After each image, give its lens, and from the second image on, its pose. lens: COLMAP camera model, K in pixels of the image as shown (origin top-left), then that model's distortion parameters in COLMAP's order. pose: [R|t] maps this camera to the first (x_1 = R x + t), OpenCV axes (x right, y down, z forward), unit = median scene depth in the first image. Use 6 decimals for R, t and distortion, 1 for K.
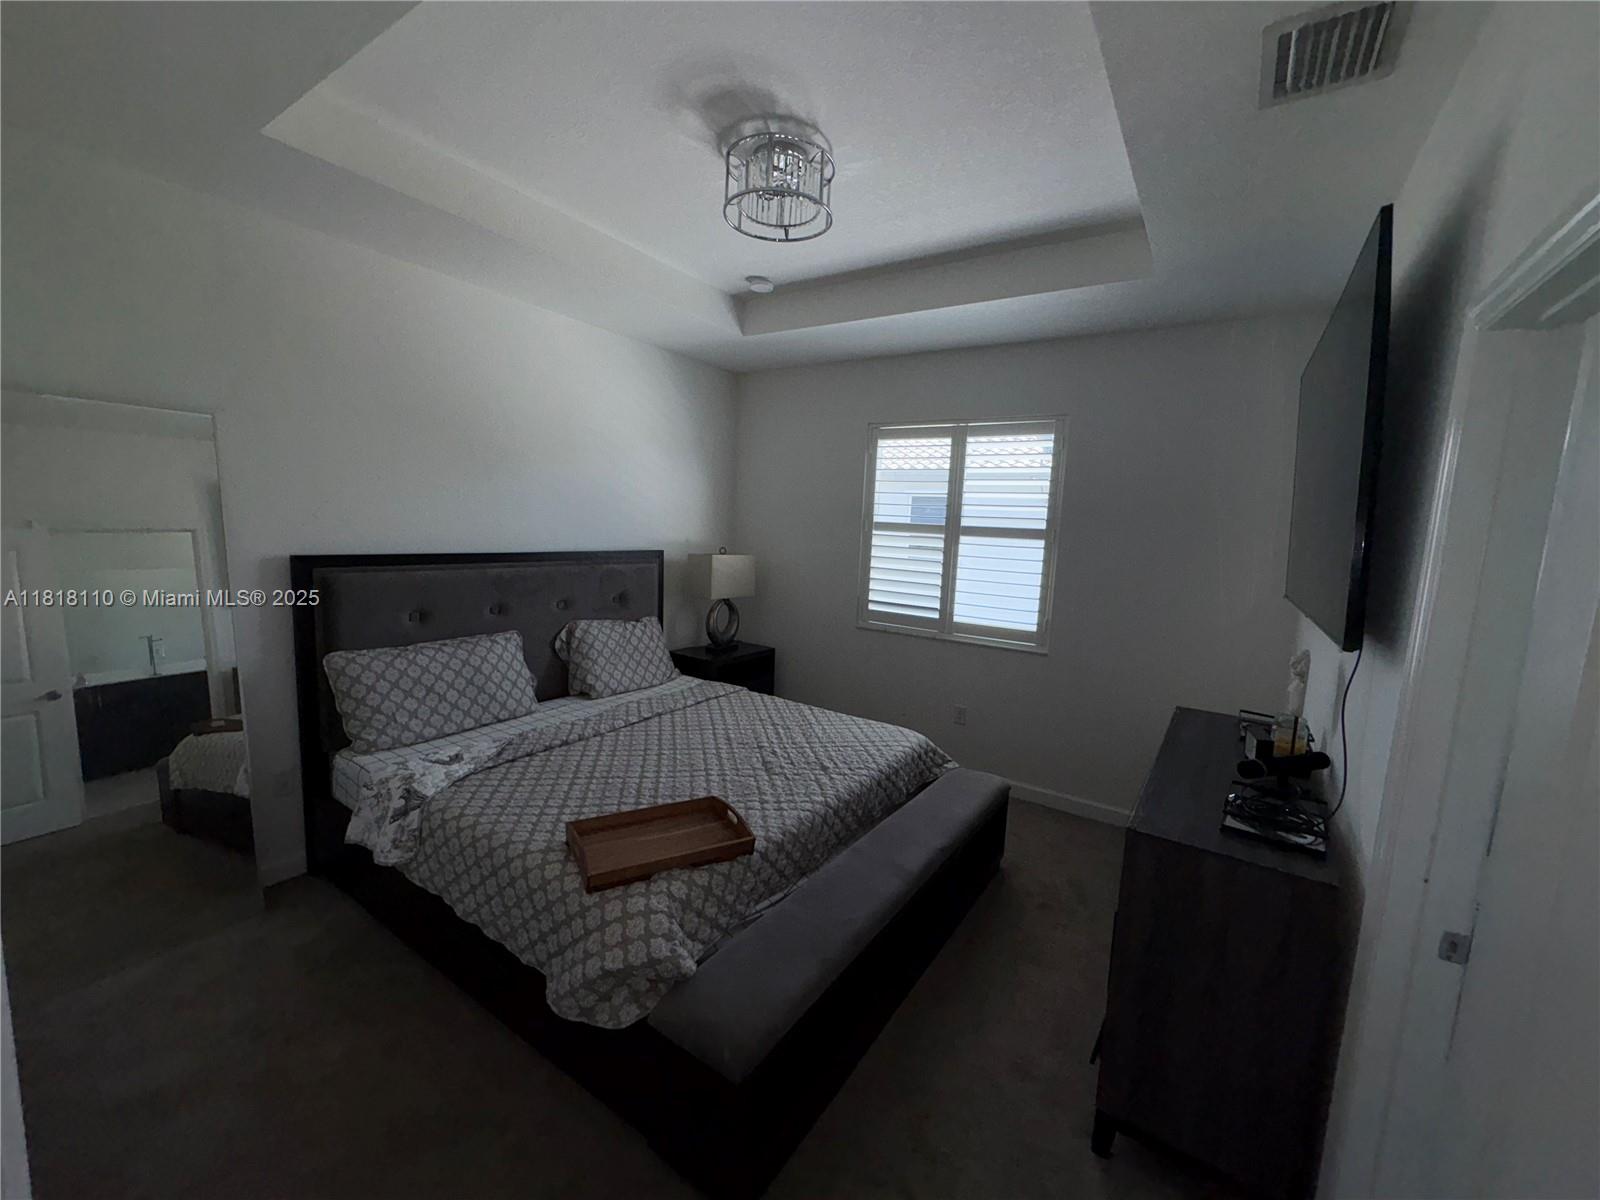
lens RADIAL K [[640.9, 0, 800.0], [0, 640.9, 600.0], [0, 0, 1]] dist [0.000015, 0.000008]
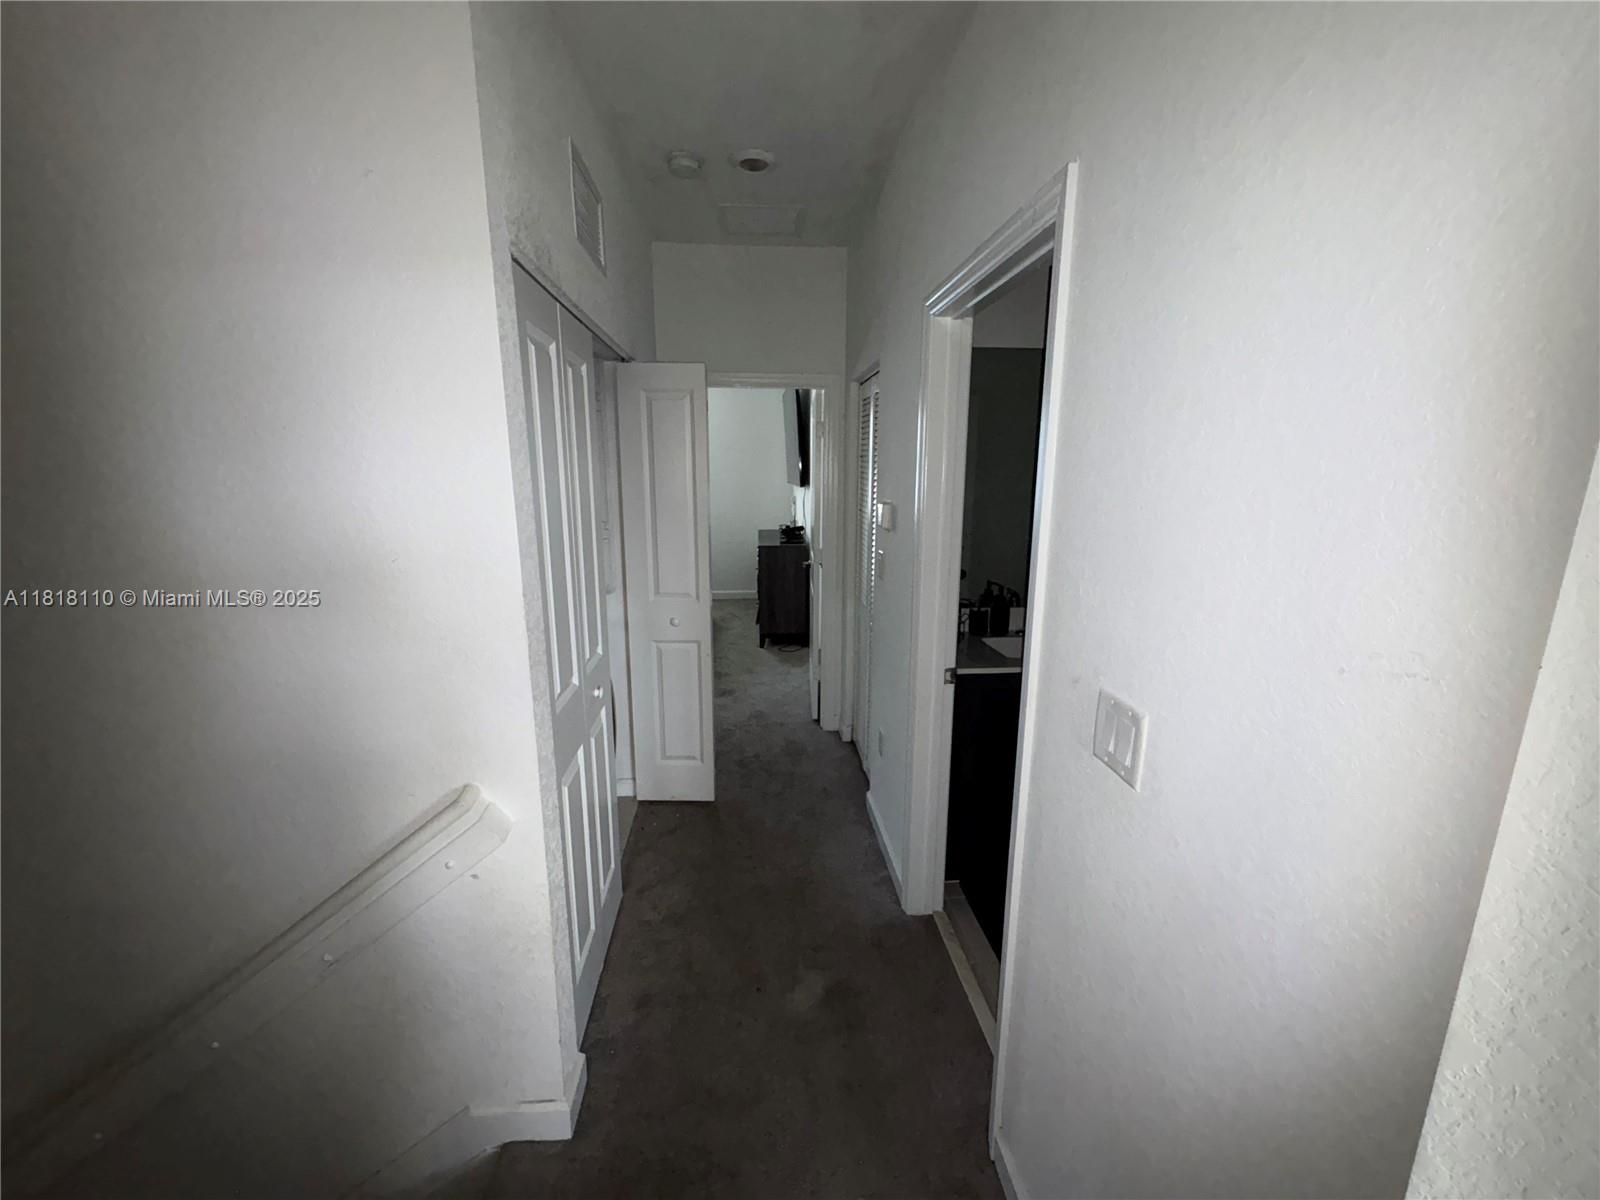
lens RADIAL K [[640.9, 0, 800.0], [0, 640.9, 600.0], [0, 0, 1]] dist [0.000015, 0.000008]
pose [[0.784315, -0.165258, 0.597946, -1.169299], [0.110193, 0.985650, 0.127872, 0.194553], [-0.610498, -0.034403, 0.791270, -1.543570]]
